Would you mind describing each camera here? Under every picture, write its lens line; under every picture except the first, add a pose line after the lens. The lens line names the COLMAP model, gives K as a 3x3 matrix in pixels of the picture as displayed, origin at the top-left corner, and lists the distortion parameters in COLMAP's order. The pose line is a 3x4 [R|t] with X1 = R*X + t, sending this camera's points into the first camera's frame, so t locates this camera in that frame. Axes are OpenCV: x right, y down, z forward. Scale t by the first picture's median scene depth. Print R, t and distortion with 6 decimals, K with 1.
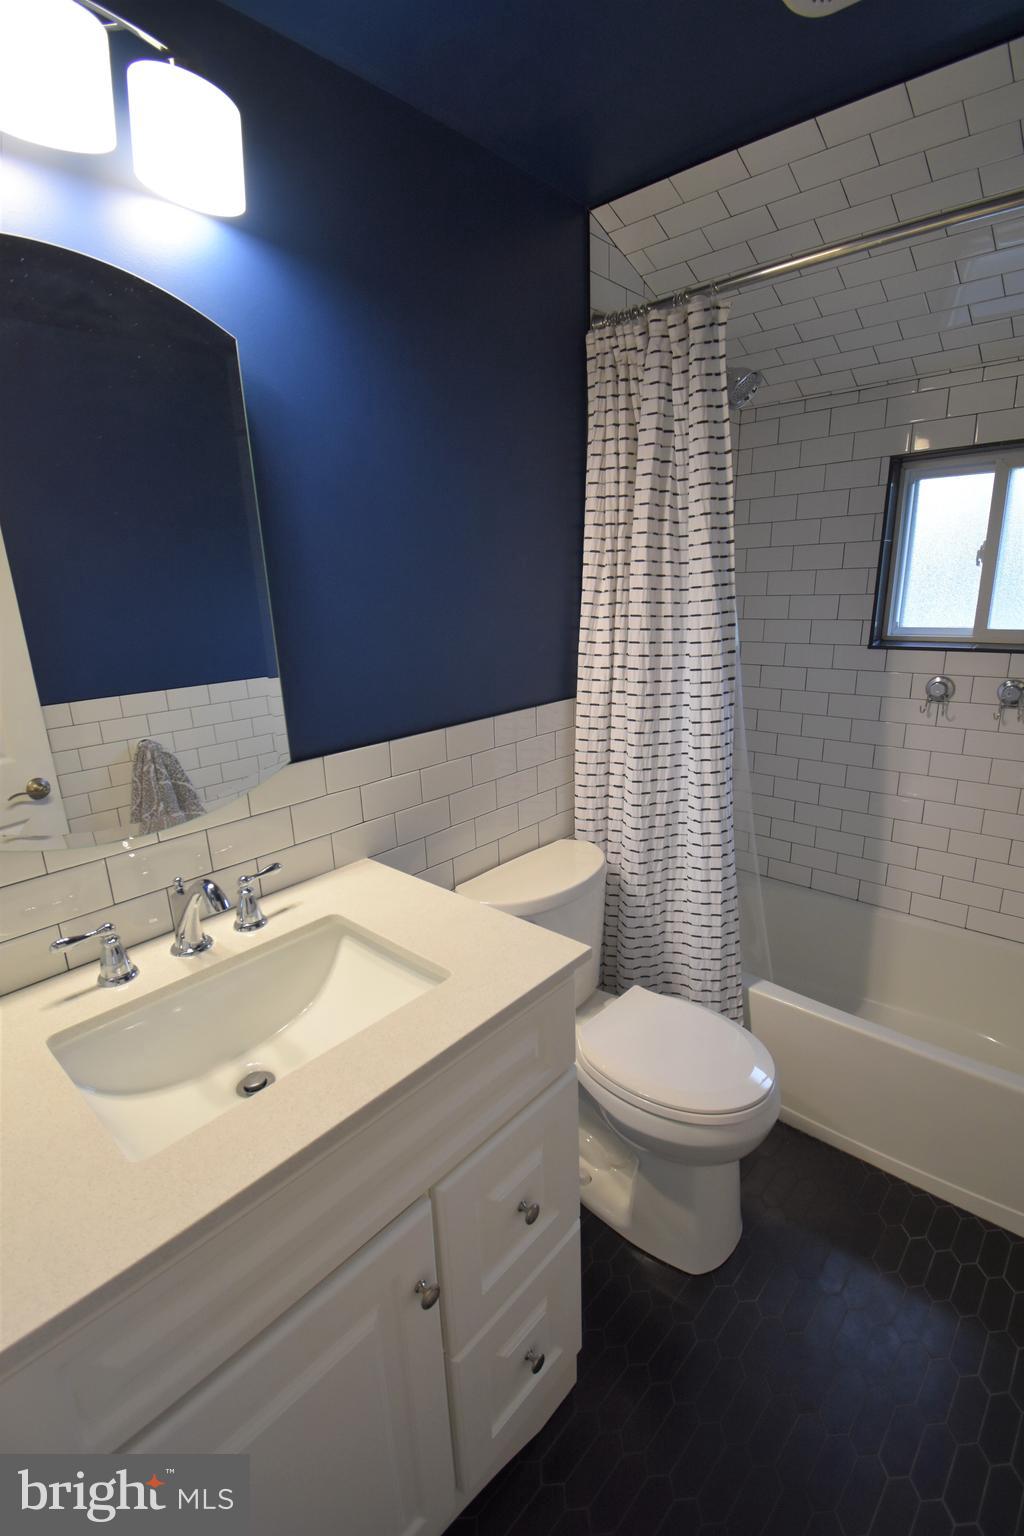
lens RADIAL K [[679.2, 0, 506.4], [0, 679.2, 776.7], [0, 0, 1]] dist [0.021846, -0.028112]
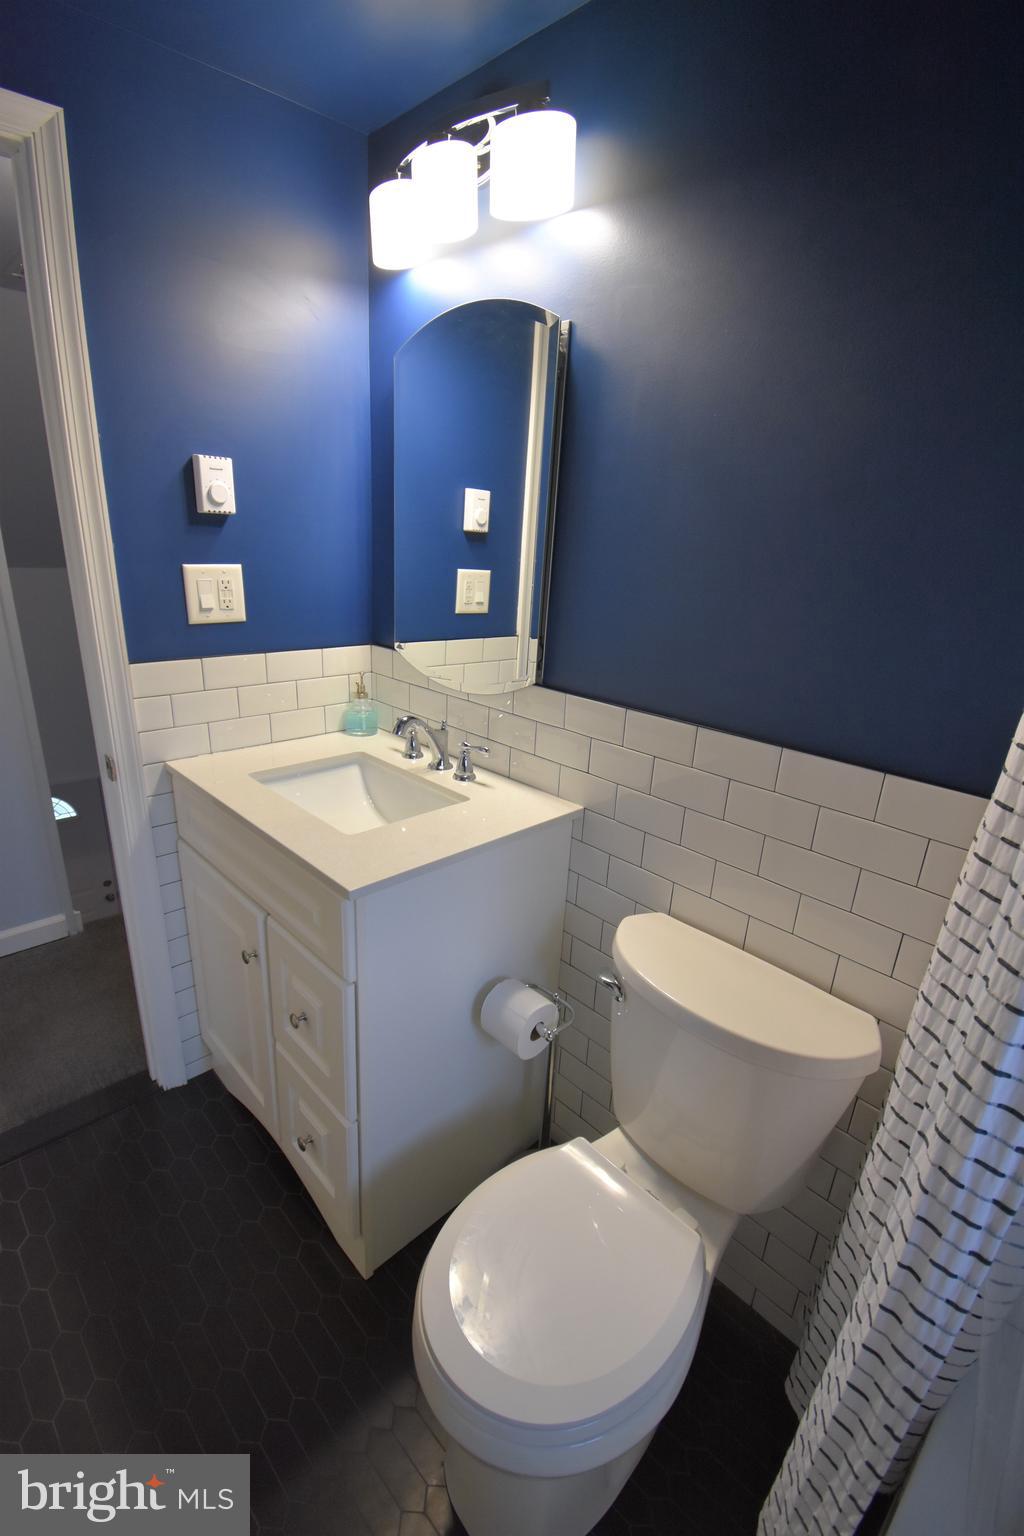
lens RADIAL K [[679.2, 0, 506.4], [0, 679.2, 776.7], [0, 0, 1]] dist [0.021846, -0.028112]
pose [[-0.063927, 0.354228, -0.932971, 0.628911], [-0.323906, 0.876906, 0.355135, -0.211417], [0.943927, 0.324898, 0.058679, 0.676472]]
